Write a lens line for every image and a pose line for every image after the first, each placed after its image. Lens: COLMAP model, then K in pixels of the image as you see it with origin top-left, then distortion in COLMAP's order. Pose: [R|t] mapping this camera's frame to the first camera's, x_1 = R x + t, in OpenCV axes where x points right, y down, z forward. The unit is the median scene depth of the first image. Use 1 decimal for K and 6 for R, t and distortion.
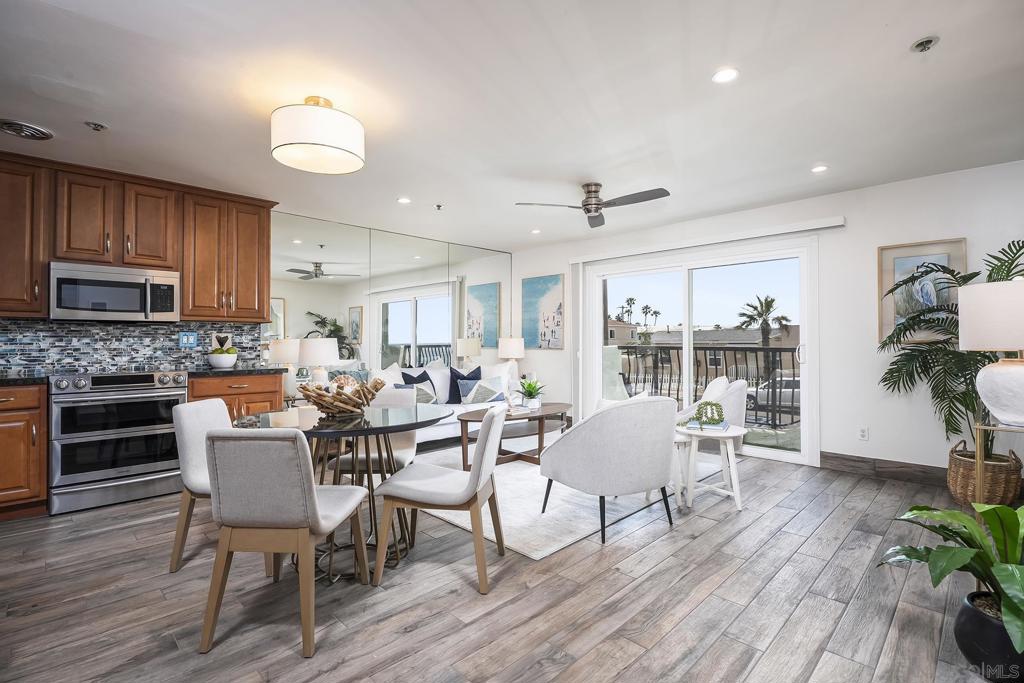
lens RADIAL K [[474.5, 0, 512.0], [0, 474.5, 341.5], [0, 0, 1]] dist [-0.005712, -0.001318]
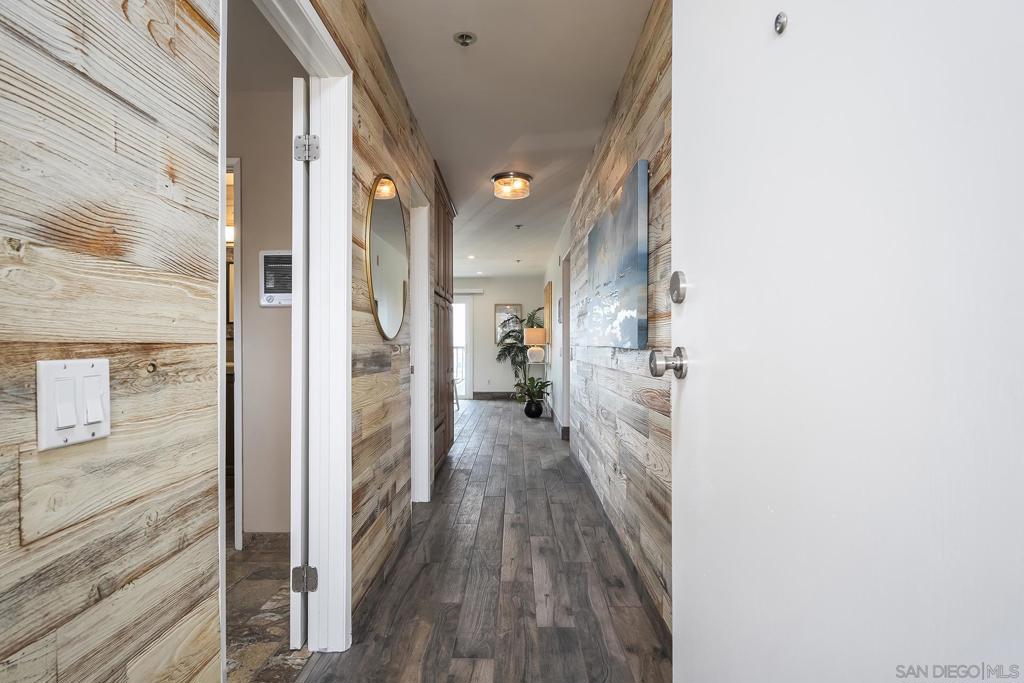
lens RADIAL K [[531.1, 0, 512.0], [0, 531.1, 341.5], [0, 0, 1]] dist [0.000064, -0.000004]
pose [[0.709227, 0.008253, 0.704931, -1.159842], [-0.008461, 0.999959, -0.003195, 0.001553], [-0.704929, -0.003698, 0.709268, -1.069992]]
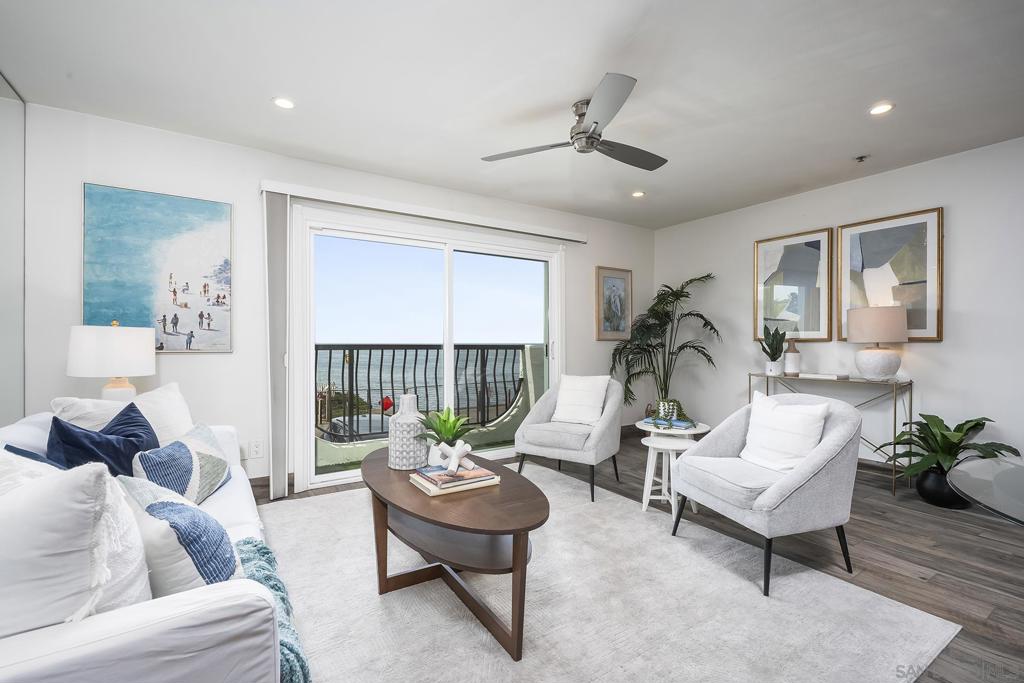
lens RADIAL K [[460.1, 0, 512.0], [0, 460.1, 341.5], [0, 0, 1]] dist [-0.001105, -0.000019]
pose [[0.207417, -0.000056, 0.978253, -0.536061], [-0.002374, 0.999997, 0.000561, 0.007334], [-0.978250, -0.002439, 0.207417, 1.029166]]
